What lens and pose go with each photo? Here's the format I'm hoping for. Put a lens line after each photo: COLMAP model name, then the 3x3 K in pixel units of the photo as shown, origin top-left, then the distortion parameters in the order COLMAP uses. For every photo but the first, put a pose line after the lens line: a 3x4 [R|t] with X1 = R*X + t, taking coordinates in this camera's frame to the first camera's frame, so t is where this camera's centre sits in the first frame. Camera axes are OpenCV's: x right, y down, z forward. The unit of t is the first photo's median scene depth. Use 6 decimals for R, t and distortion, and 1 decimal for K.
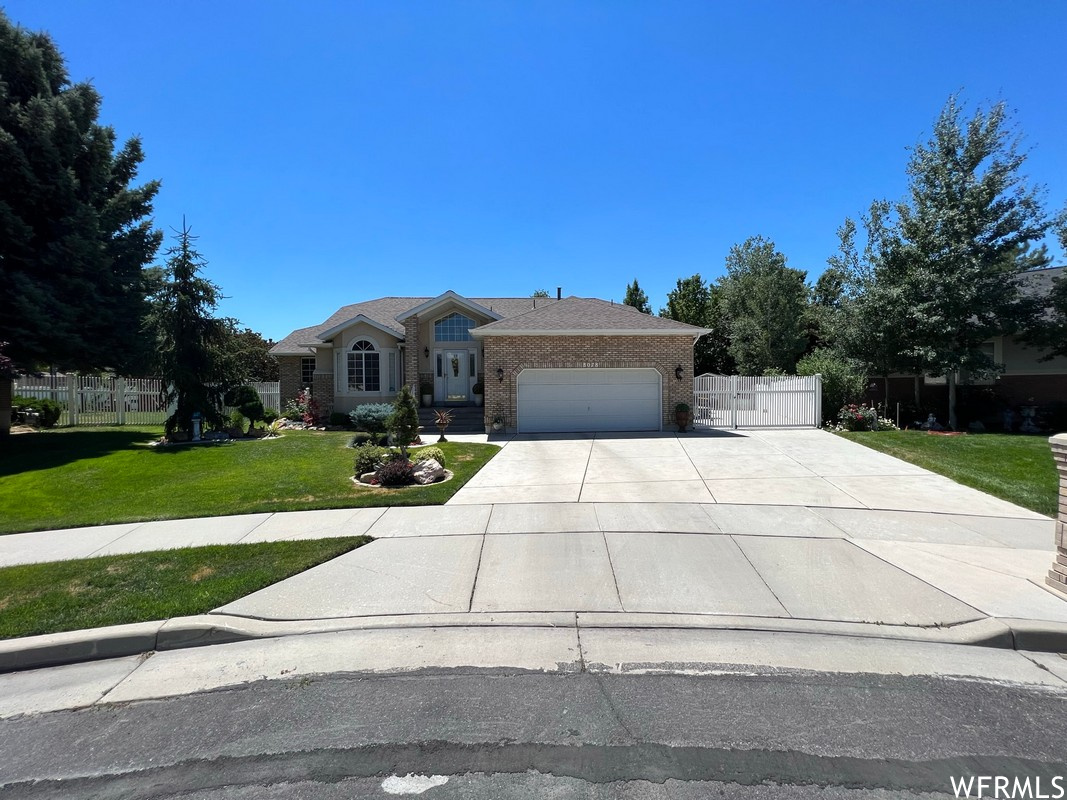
lens RADIAL K [[430.4, 0, 534.3], [0, 430.4, 401.6], [0, 0, 1]] dist [-0.001595, 0.000525]
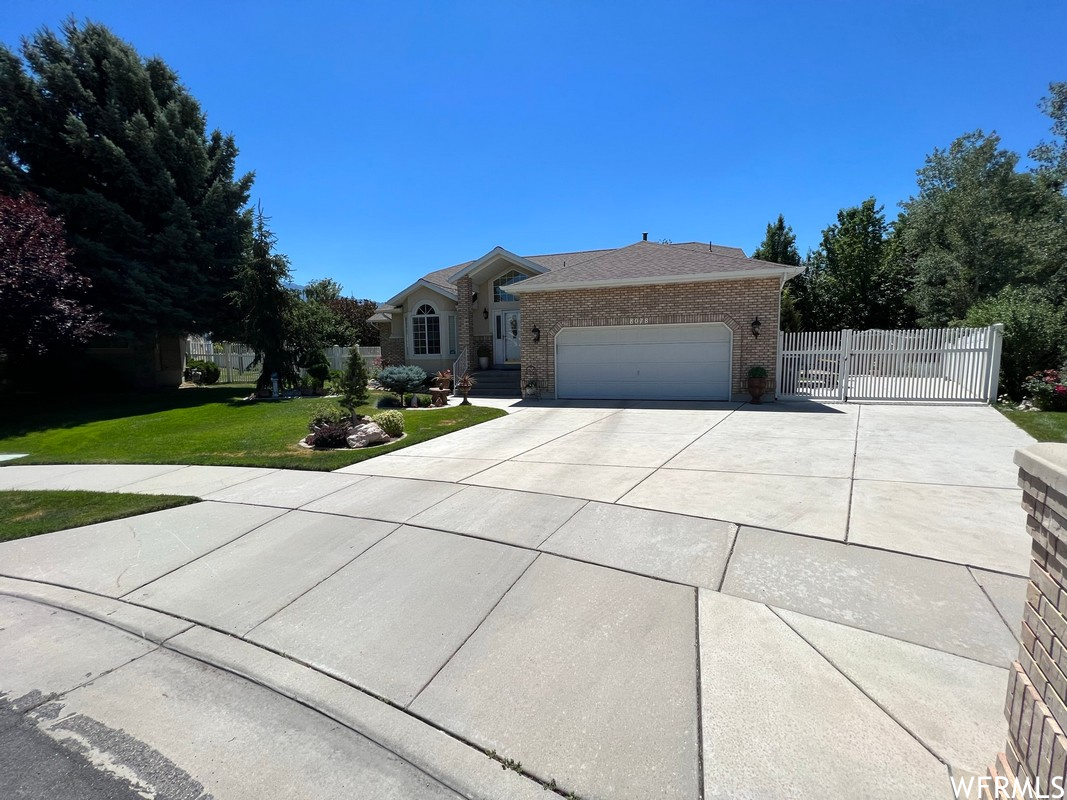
lens RADIAL K [[430.4, 0, 531.7], [0, 430.4, 400.6], [0, 0, 1]] dist [-0.001595, 0.000525]
pose [[0.938174, 0.031245, -0.344752, 0.243470], [-0.003163, 0.996650, 0.081720, 0.002706], [0.346150, -0.075577, 0.935130, 0.130065]]
